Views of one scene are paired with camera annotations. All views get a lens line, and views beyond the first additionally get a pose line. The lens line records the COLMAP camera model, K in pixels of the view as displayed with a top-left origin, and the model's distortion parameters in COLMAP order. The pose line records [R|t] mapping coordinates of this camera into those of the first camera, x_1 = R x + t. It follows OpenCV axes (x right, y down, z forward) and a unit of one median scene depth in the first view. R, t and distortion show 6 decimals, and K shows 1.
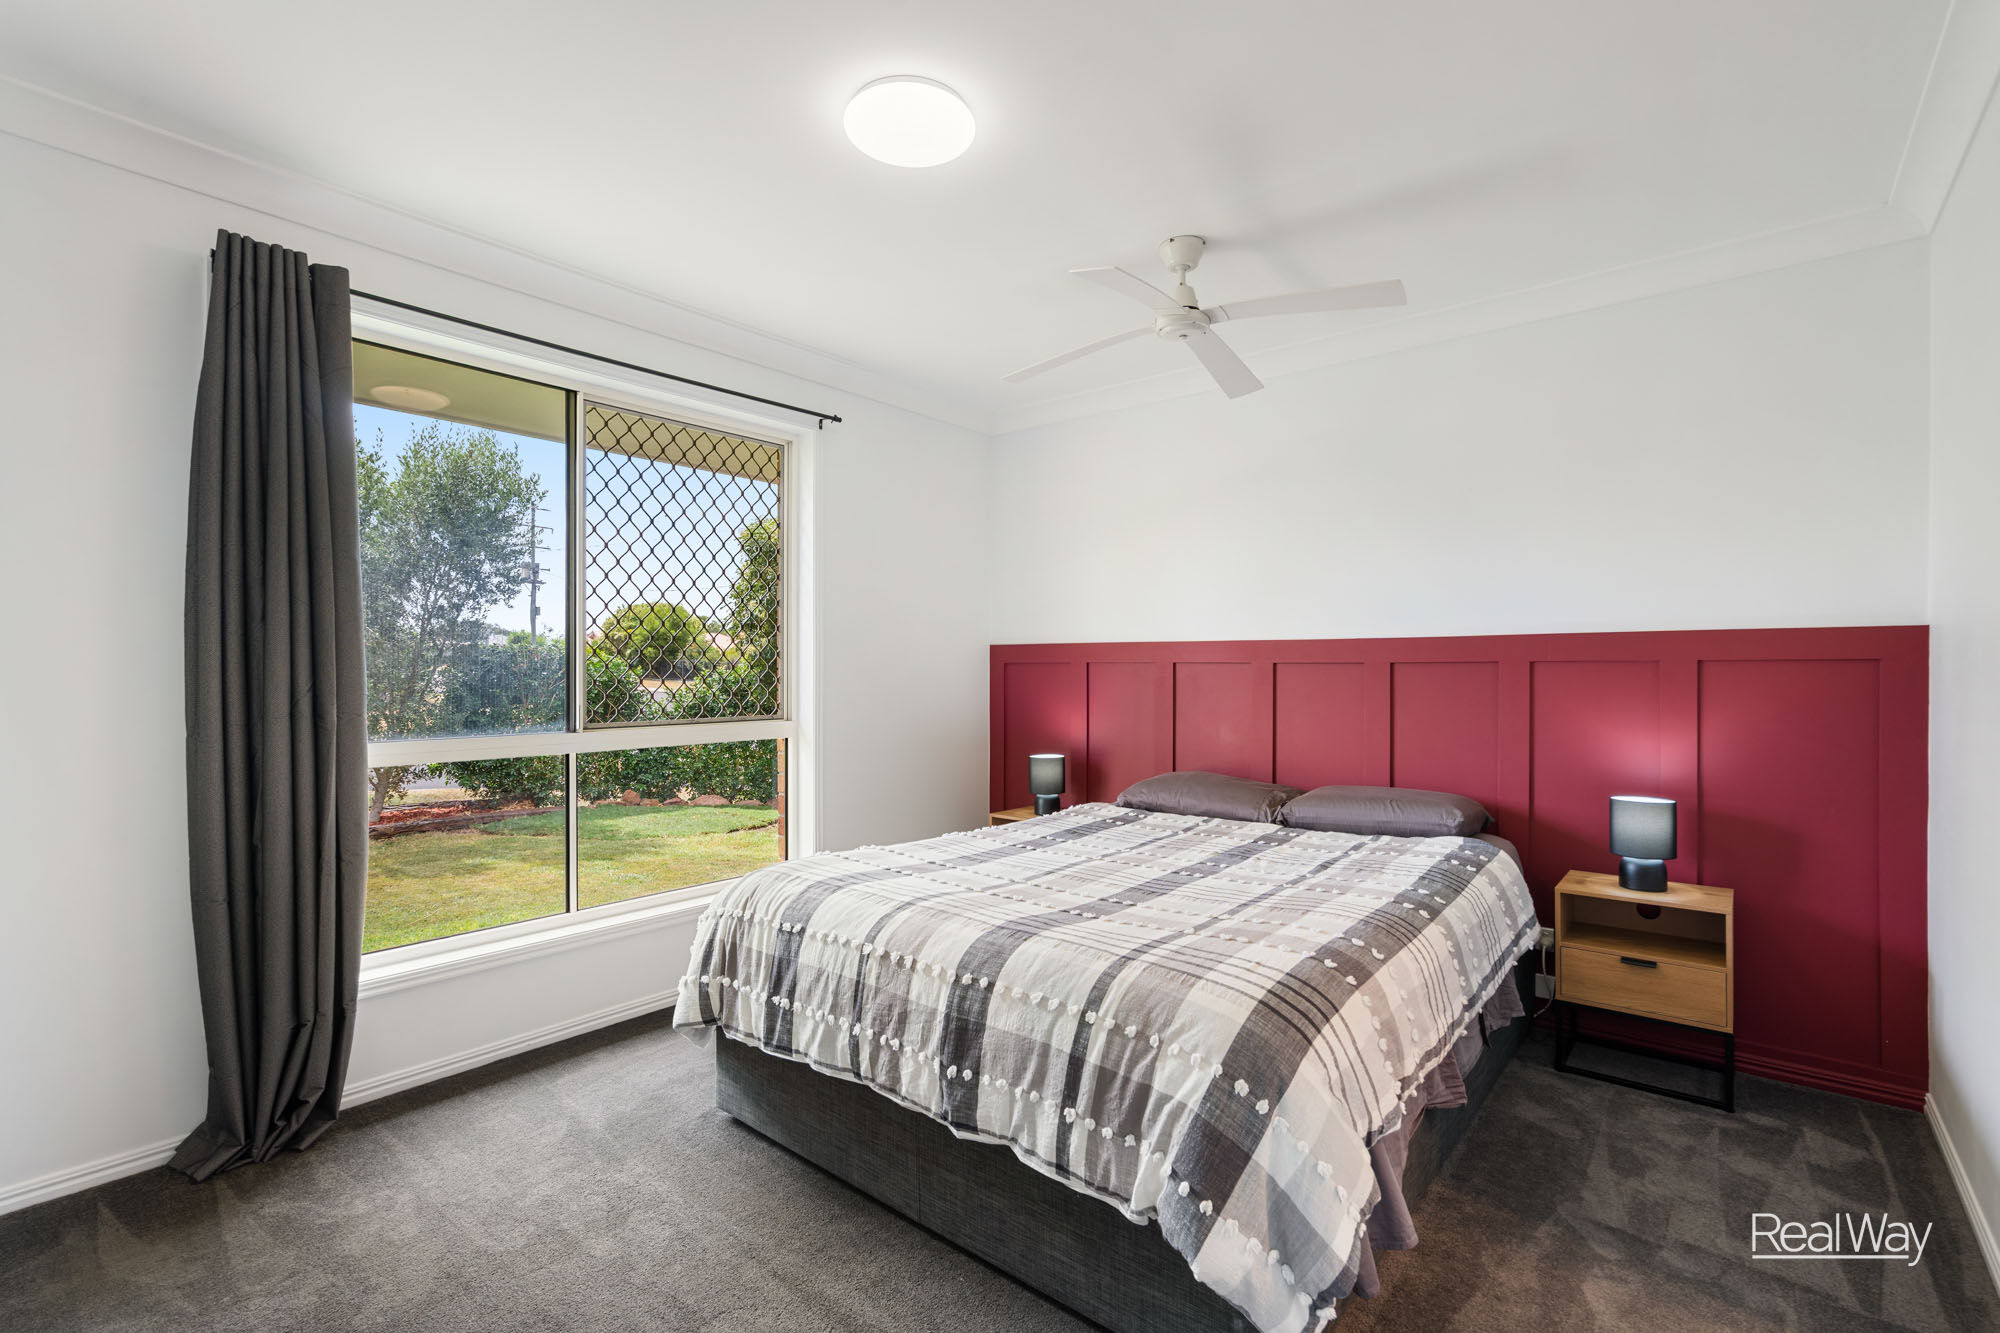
lens RADIAL K [[888.0, 0, 1070.9], [0, 888.0, 670.5], [0, 0, 1]] dist [-0.017261, -0.000131]
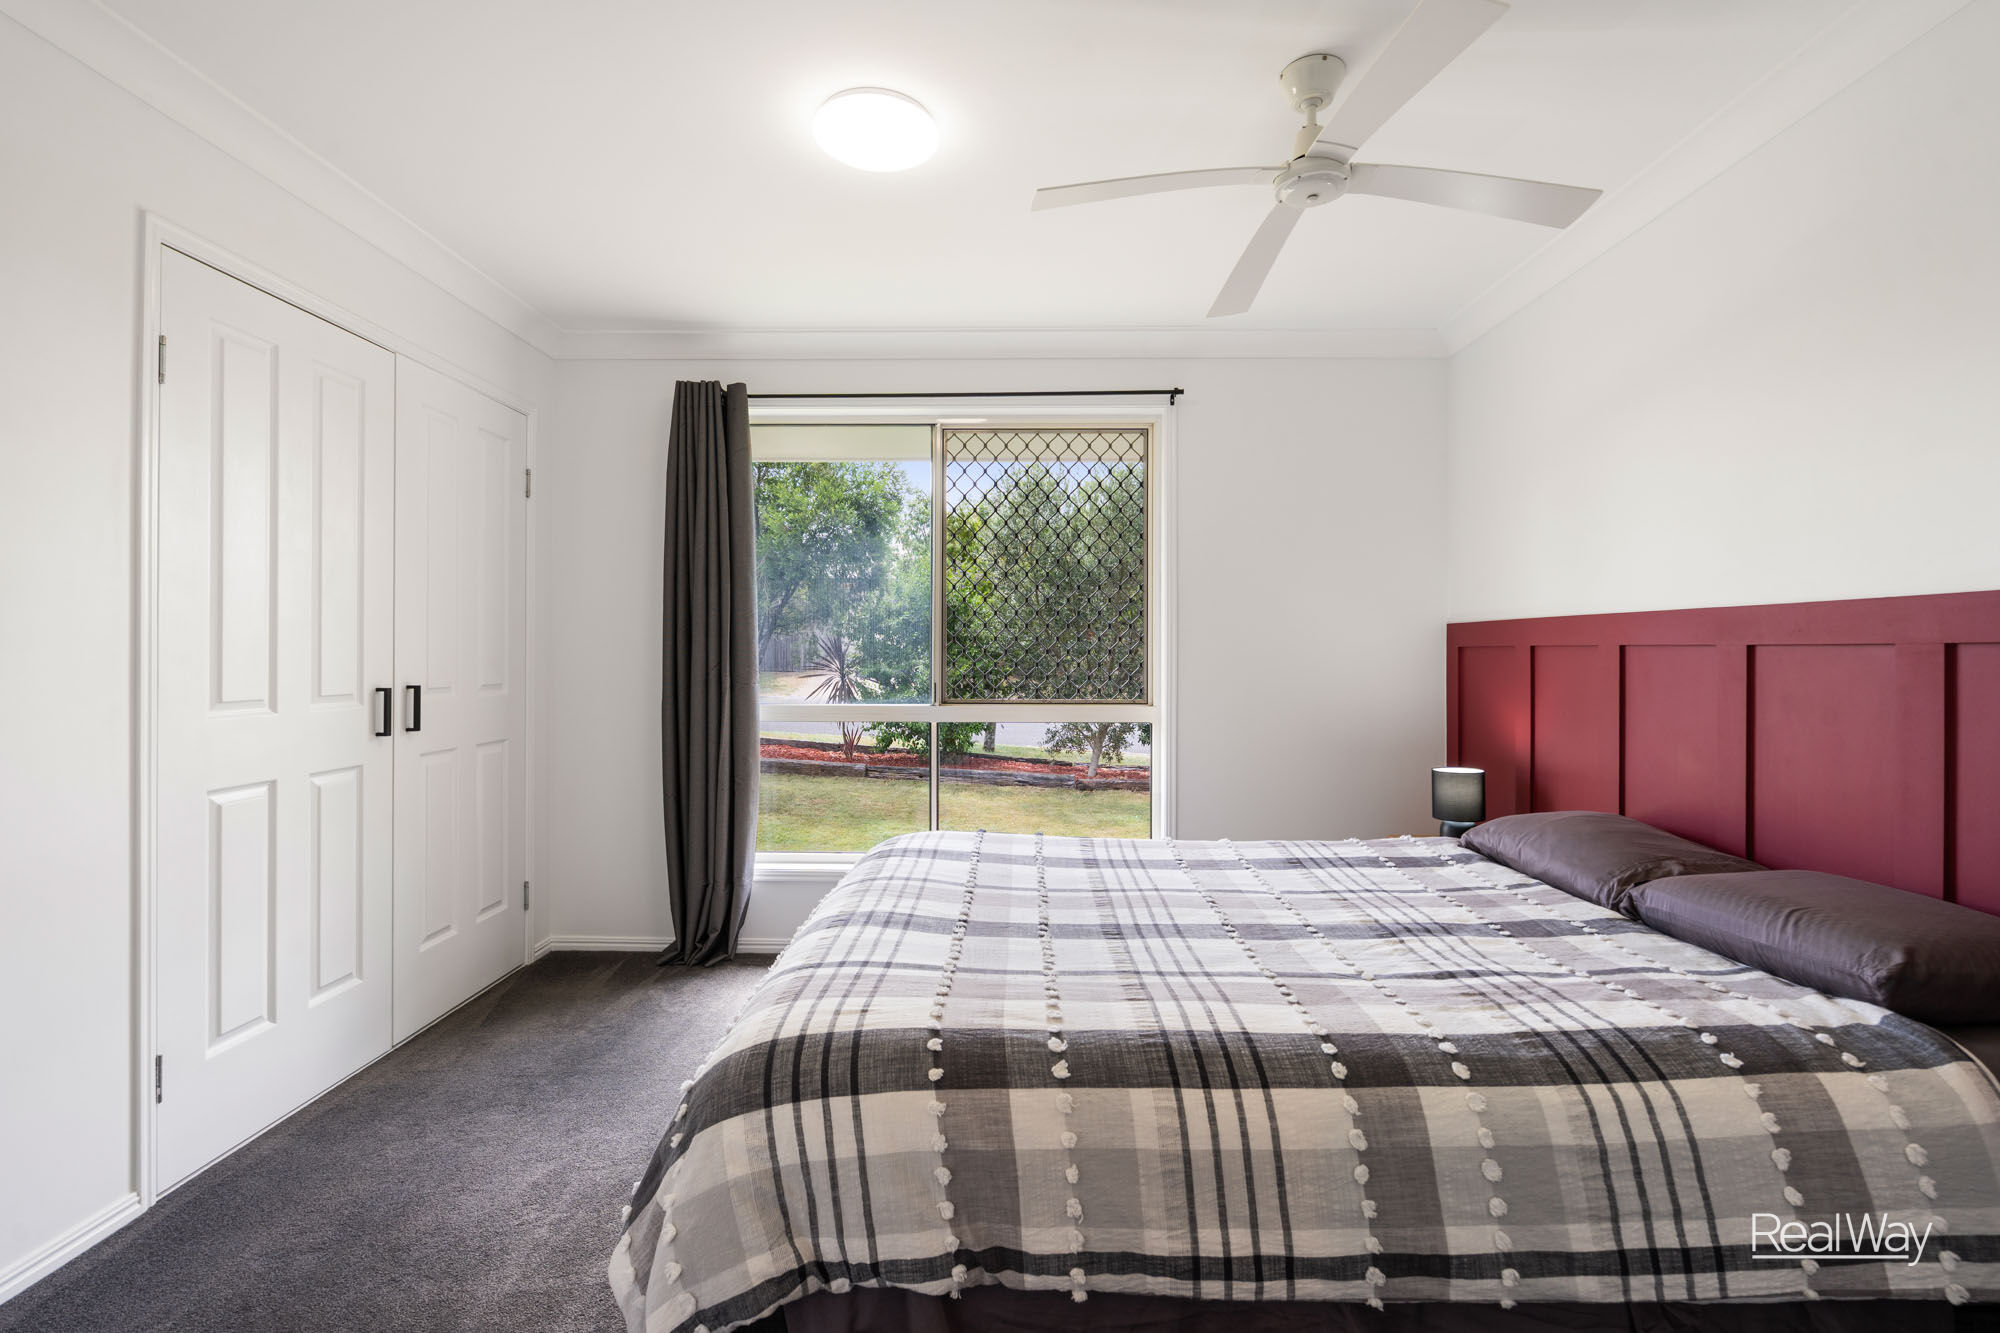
lens RADIAL K [[923.6, 0, 1000.0], [0, 923.6, 666.5], [0, 0, 1]] dist [-0.002133, -0.000256]
pose [[0.604068, 0.010945, -0.796857, 0.541191], [-0.002188, 0.999925, 0.012075, -0.000674], [0.796929, -0.005551, 0.604047, 0.324738]]
